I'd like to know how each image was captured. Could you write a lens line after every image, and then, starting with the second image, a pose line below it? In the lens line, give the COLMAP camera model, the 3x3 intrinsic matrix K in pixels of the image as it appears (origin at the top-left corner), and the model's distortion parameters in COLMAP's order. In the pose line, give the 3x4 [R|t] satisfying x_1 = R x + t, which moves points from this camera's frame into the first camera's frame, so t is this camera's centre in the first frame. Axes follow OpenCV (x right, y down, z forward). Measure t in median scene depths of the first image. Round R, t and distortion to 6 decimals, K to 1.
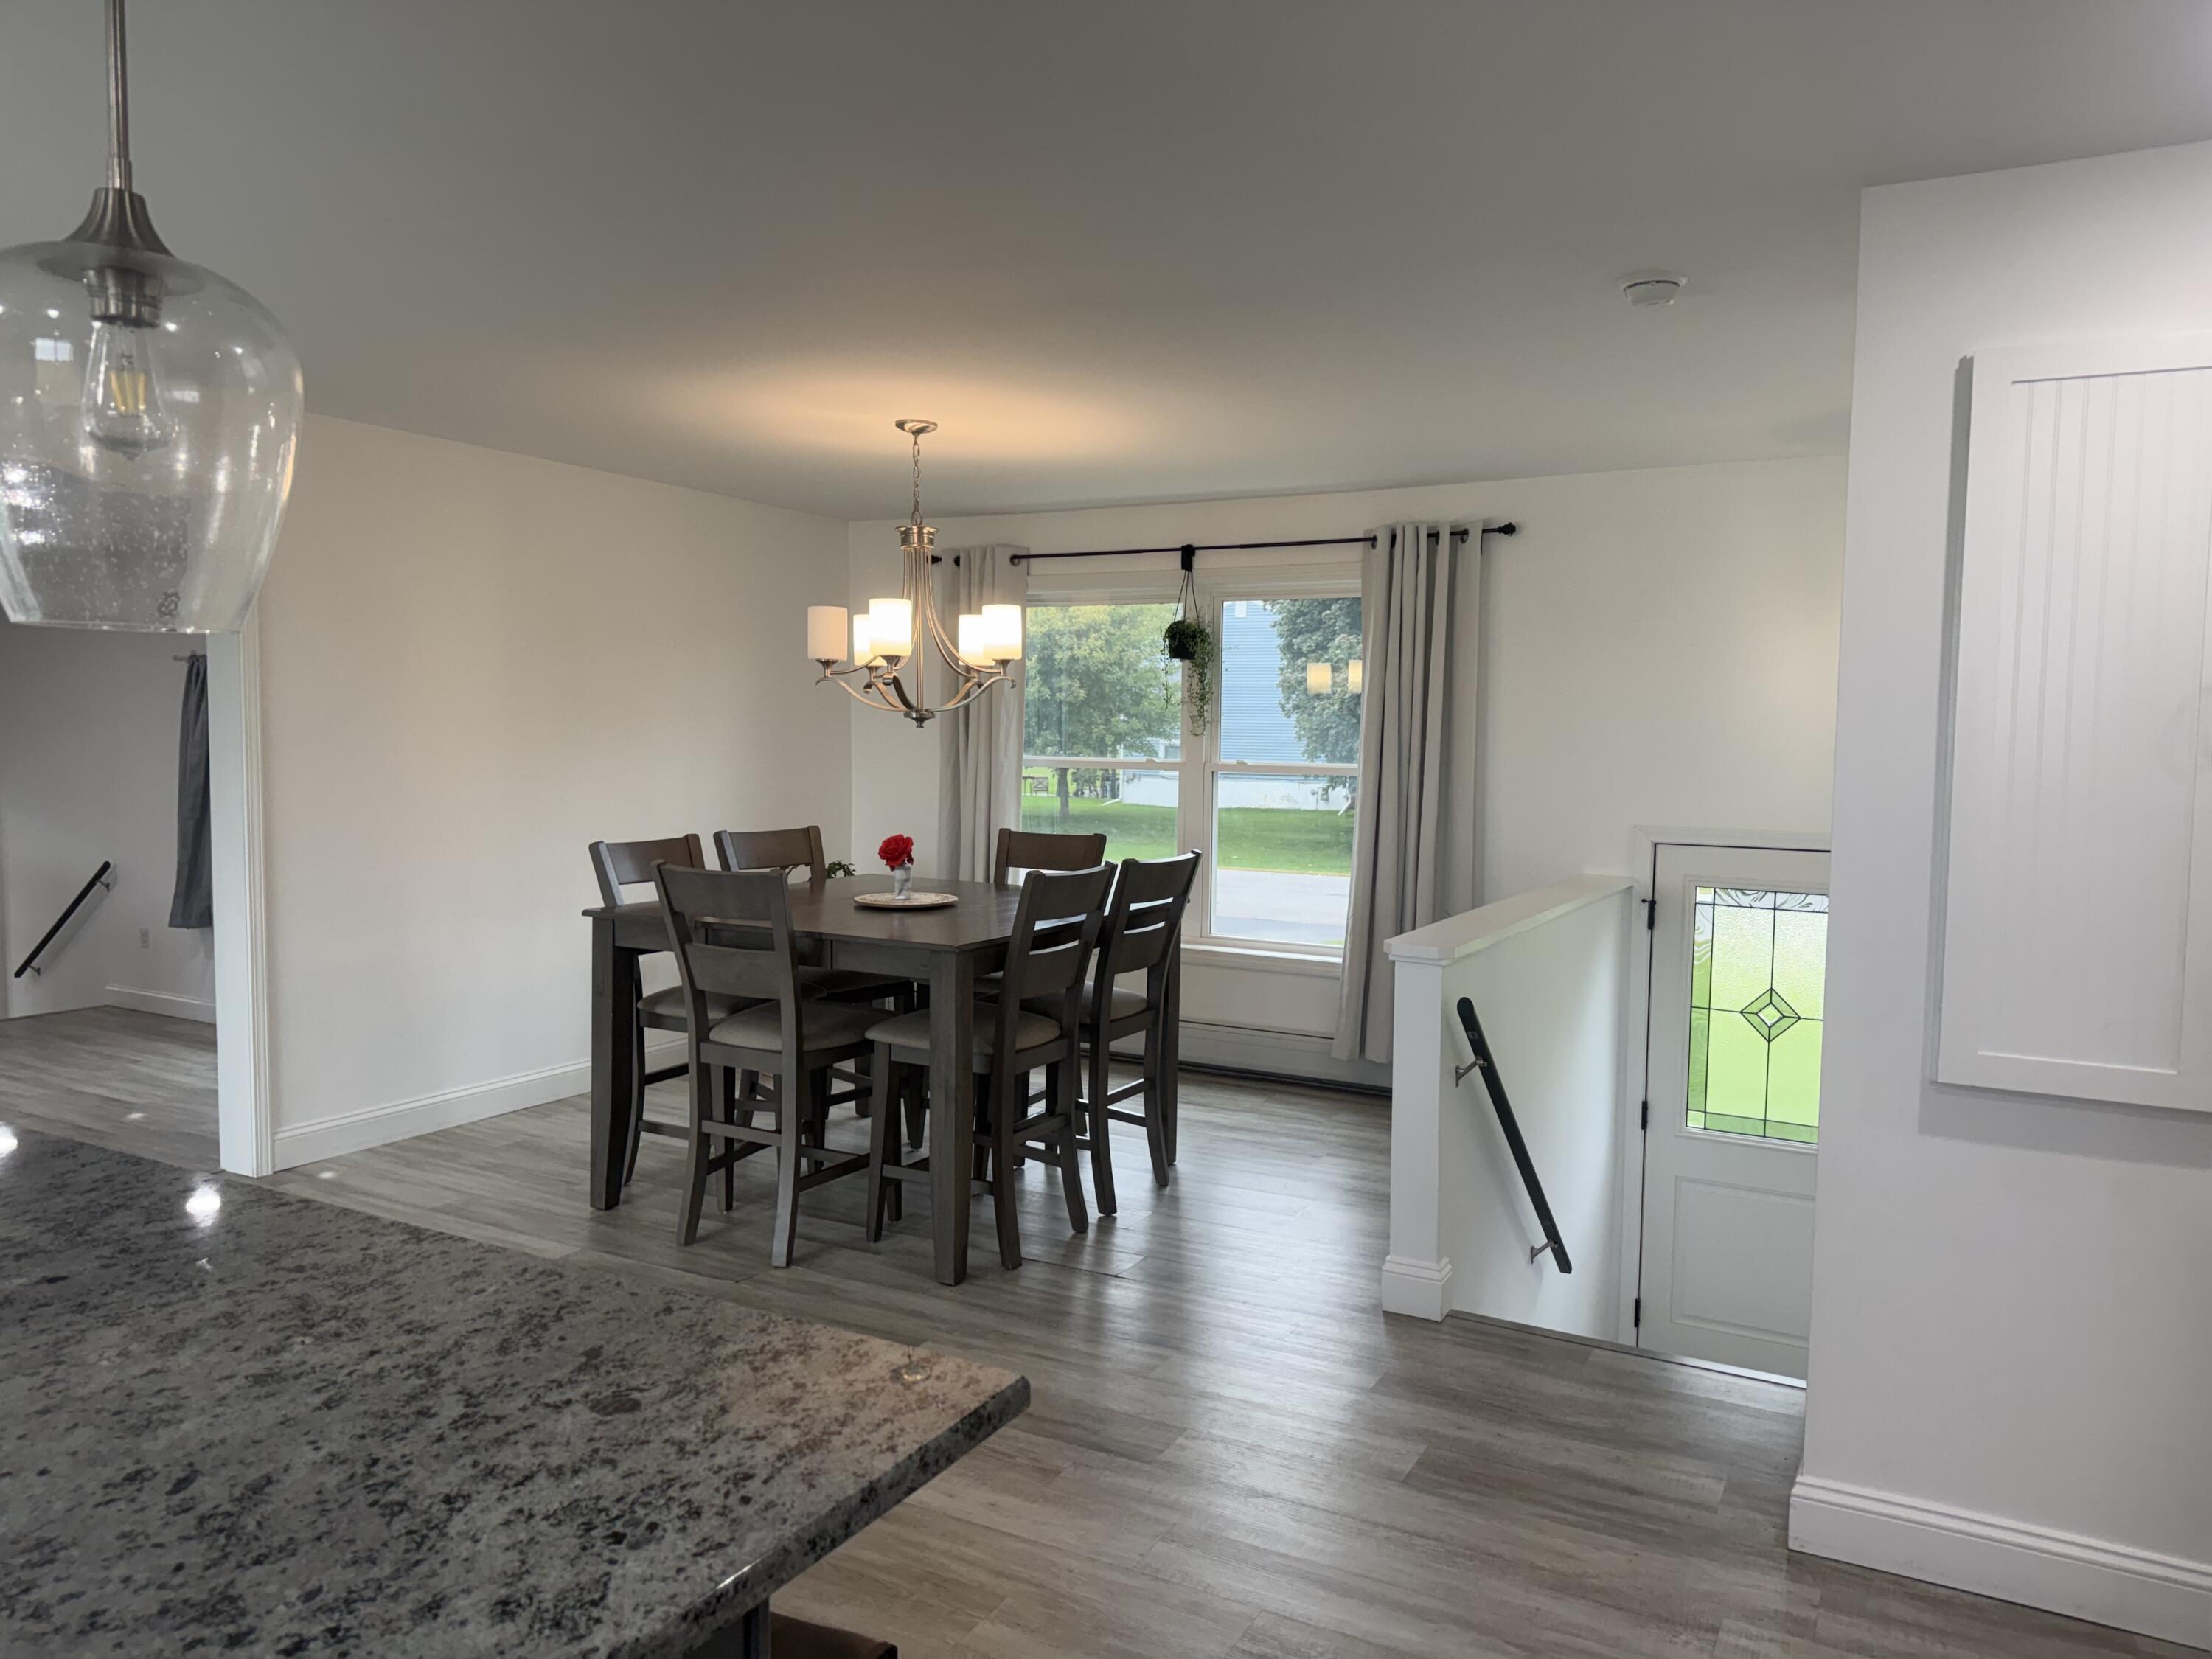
lens RADIAL K [[1546.6, 0, 1109.5], [0, 1546.6, 828.5], [0, 0, 1]] dist [0.044936, -0.063851]
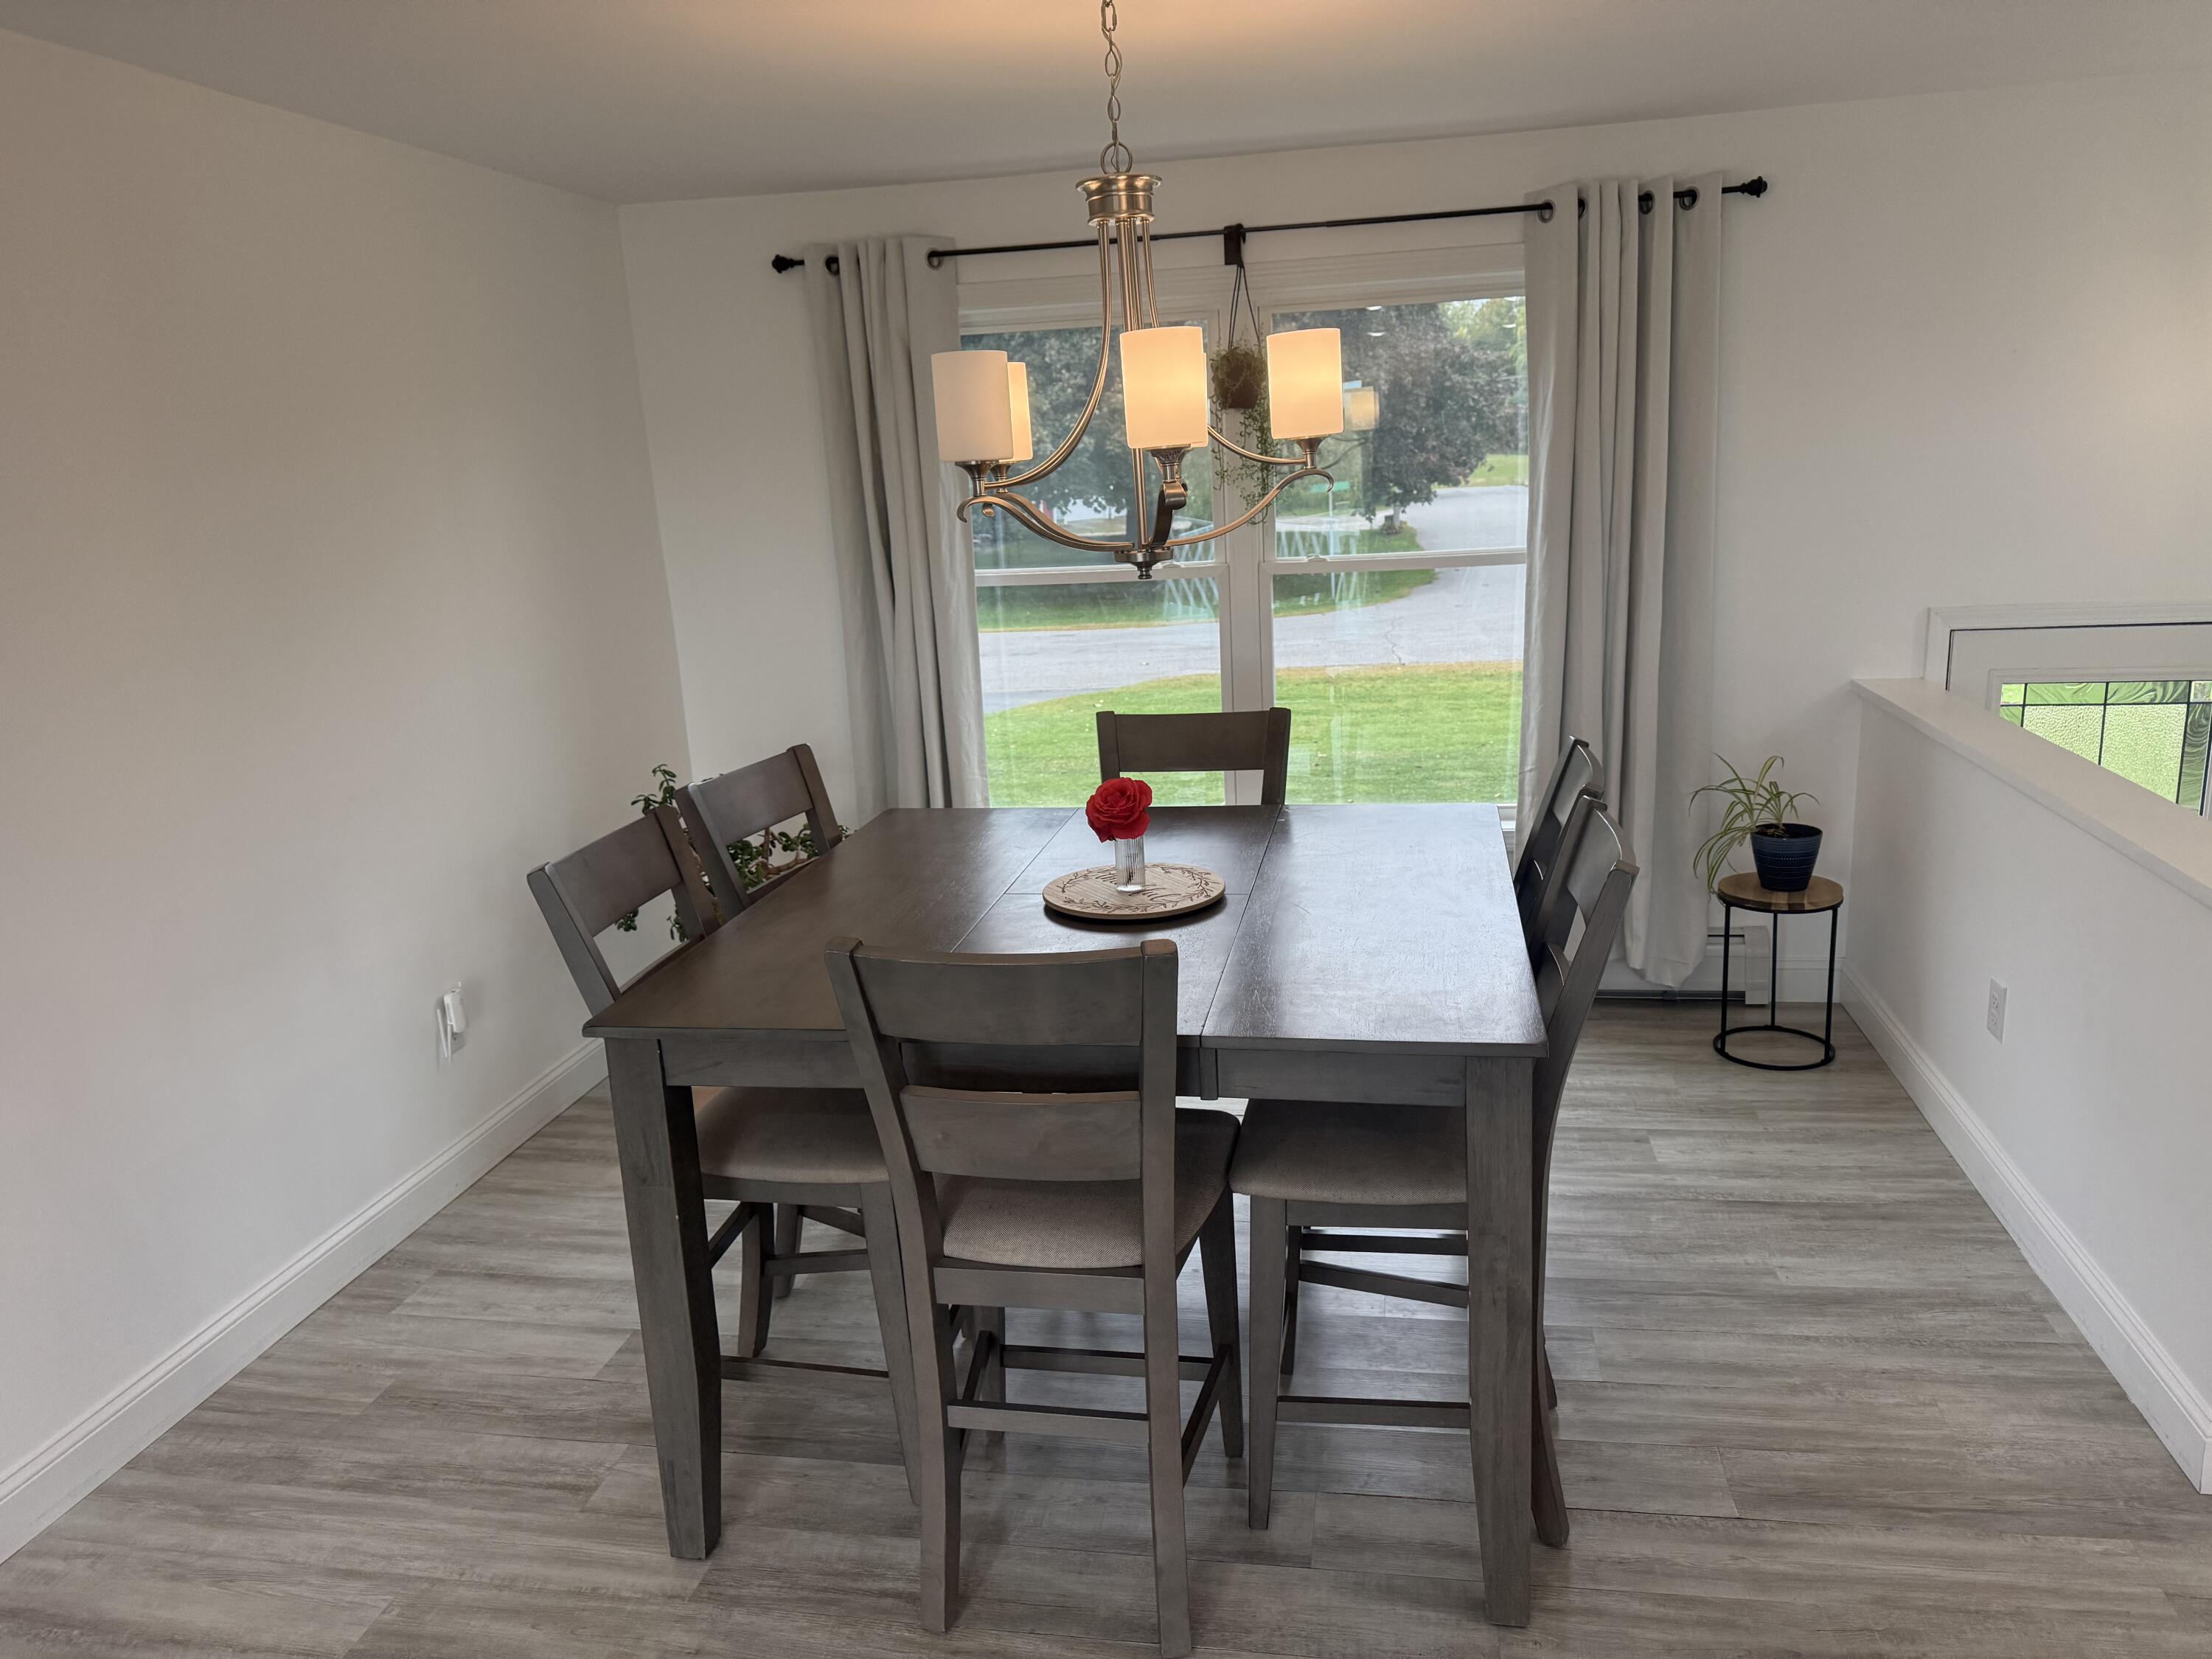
lens RADIAL K [[1546.6, 0, 1111.8], [0, 1546.6, 825.5], [0, 0, 1]] dist [0.044936, -0.063851]
pose [[0.943843, -0.138630, 0.299905, -0.256534], [0.083920, 0.978536, 0.188215, -0.069659], [-0.319560, -0.152477, 0.935218, 0.402814]]
